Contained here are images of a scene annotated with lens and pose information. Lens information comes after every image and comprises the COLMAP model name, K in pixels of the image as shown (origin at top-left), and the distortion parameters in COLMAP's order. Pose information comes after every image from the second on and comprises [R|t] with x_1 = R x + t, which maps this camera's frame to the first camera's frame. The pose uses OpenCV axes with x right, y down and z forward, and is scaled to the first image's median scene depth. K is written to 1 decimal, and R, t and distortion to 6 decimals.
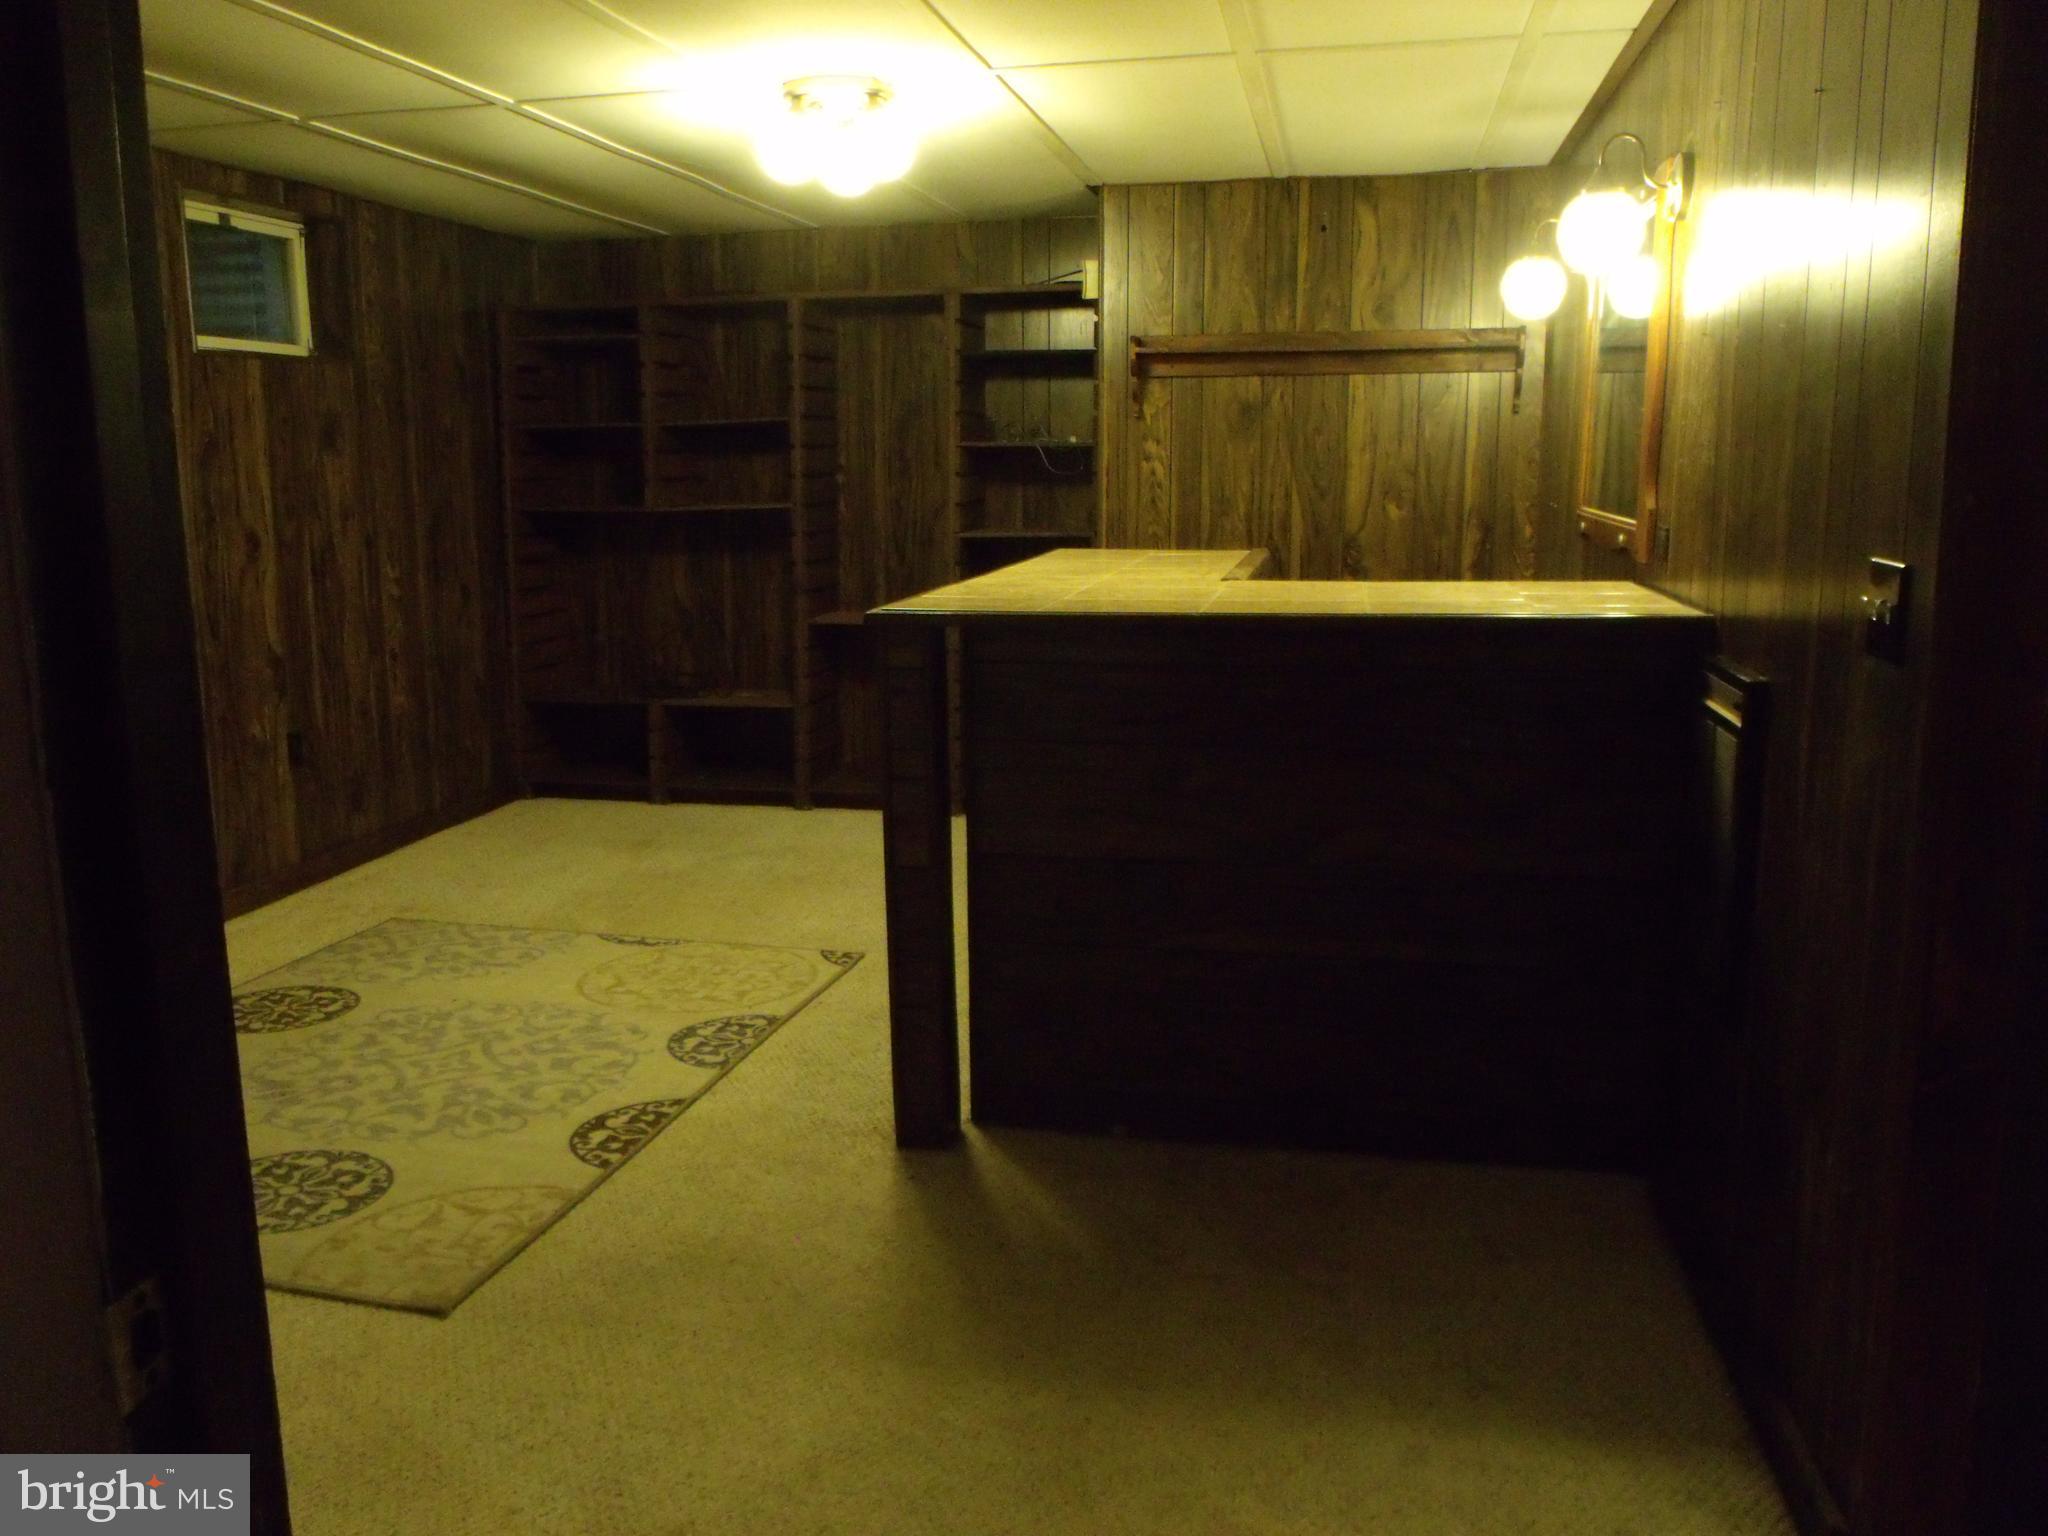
lens RADIAL K [[1607.4, 0, 984.9], [0, 1607.4, 755.6], [0, 0, 1]] dist [-0.043415, -0.009456]
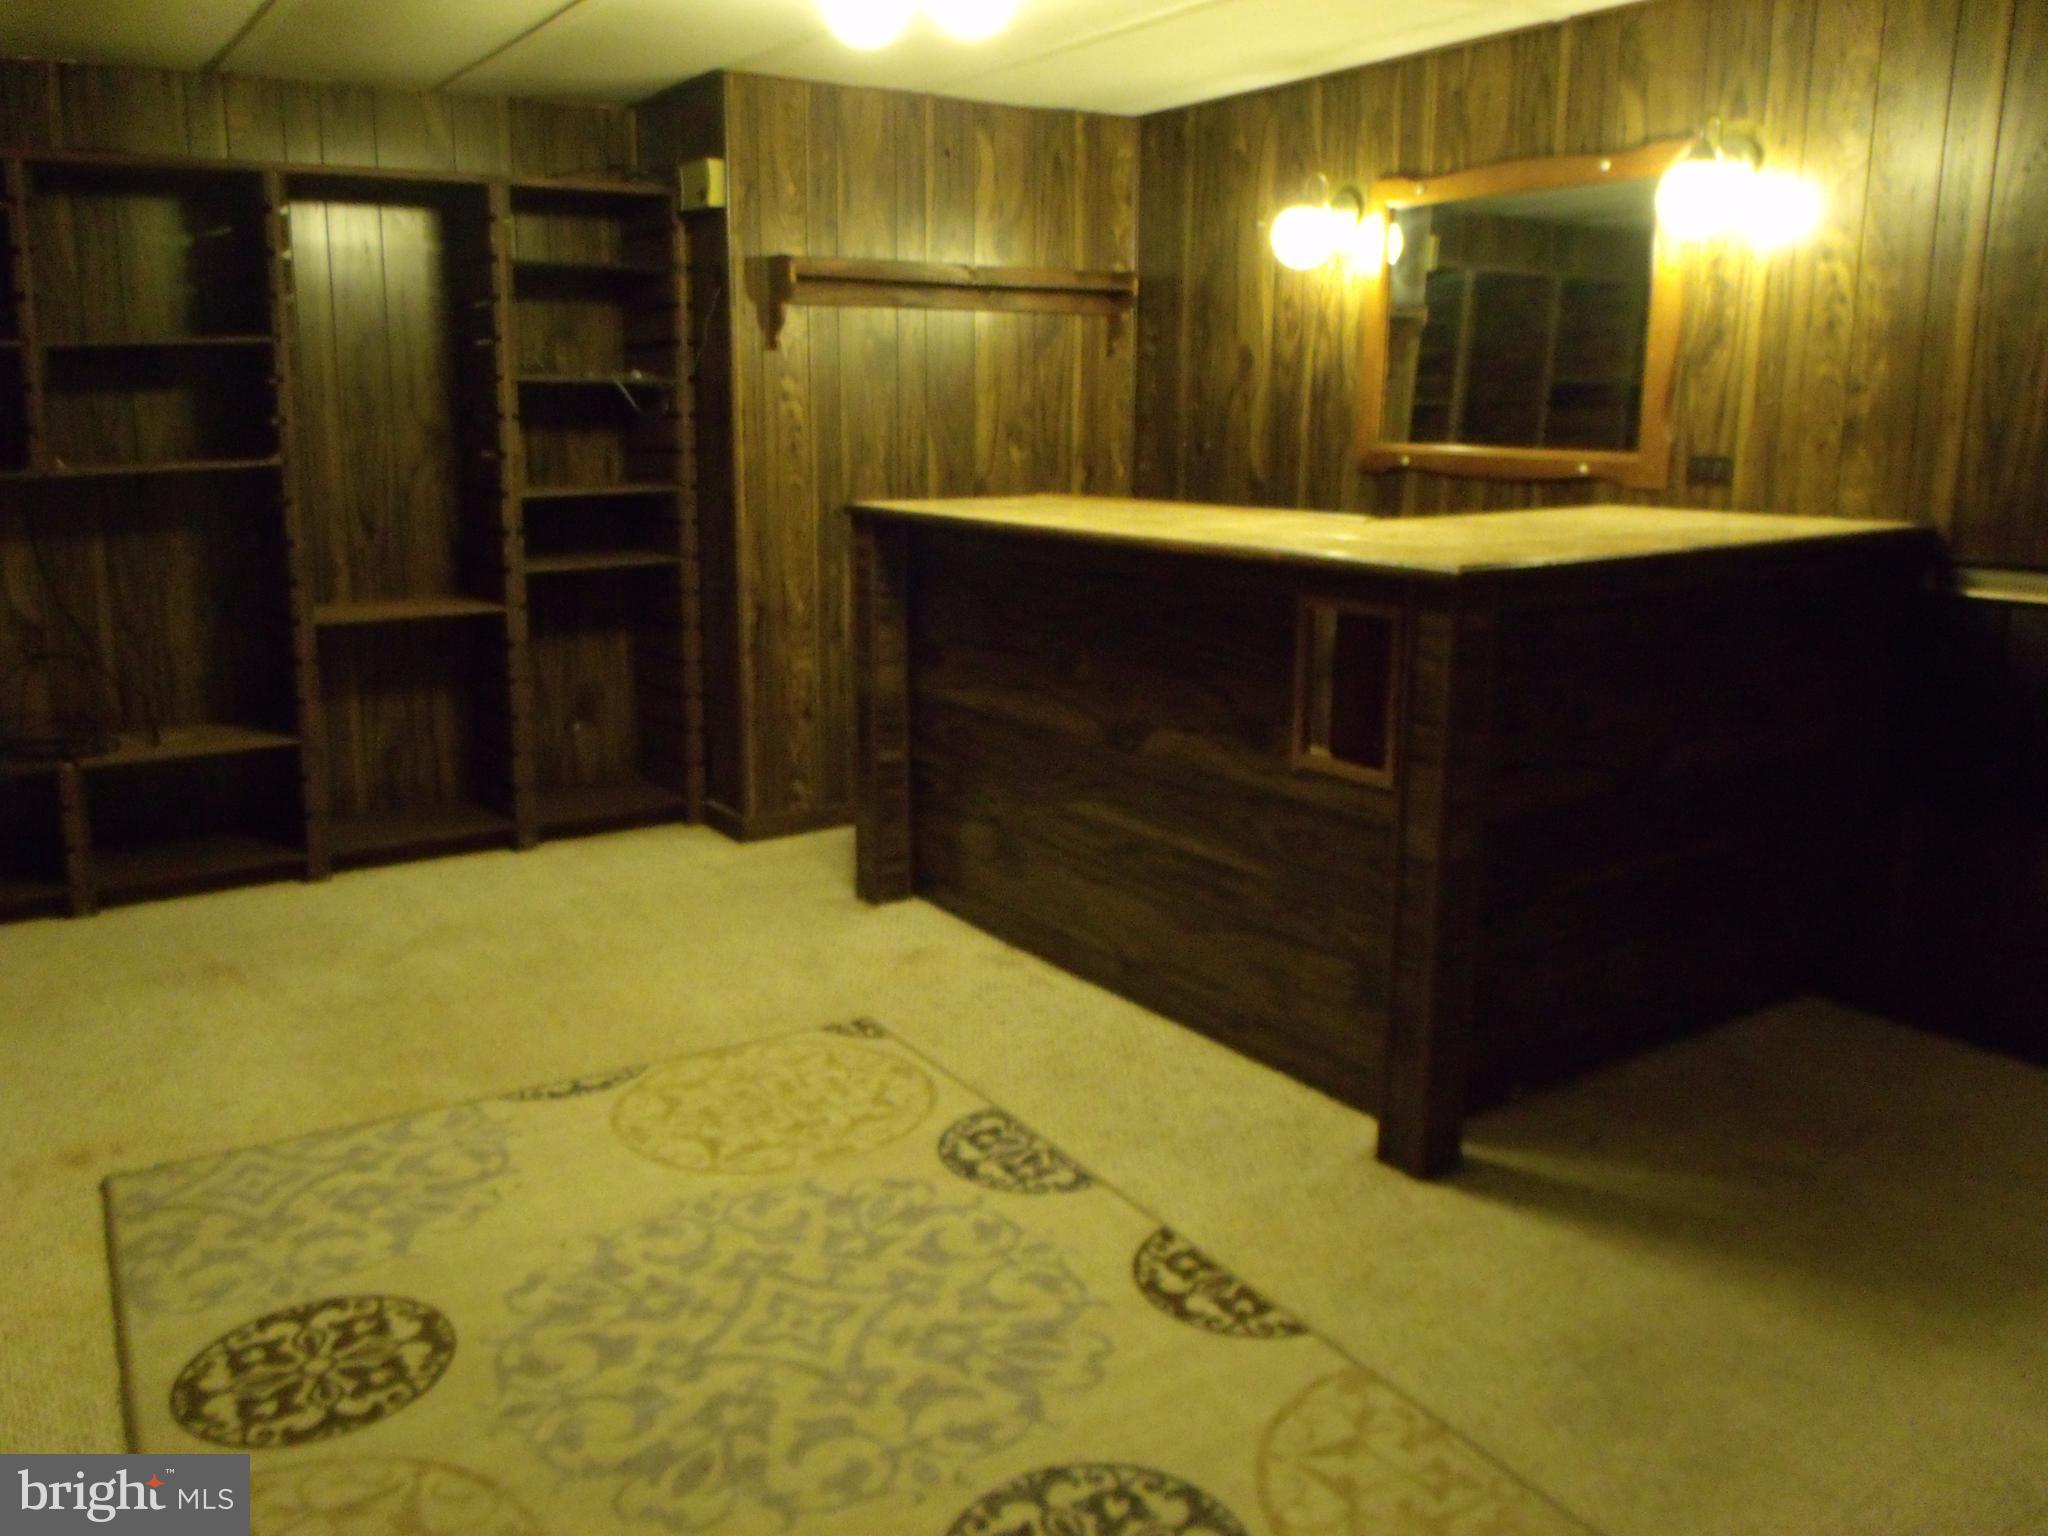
lens RADIAL K [[1607.4, 0, 984.9], [0, 1607.4, 755.6], [0, 0, 1]] dist [-0.043415, -0.009456]
pose [[0.701657, -0.144415, 0.697726, -0.616473], [0.125637, 0.988977, 0.078353, -0.064864], [-0.701351, 0.032683, 0.712066, 0.421203]]
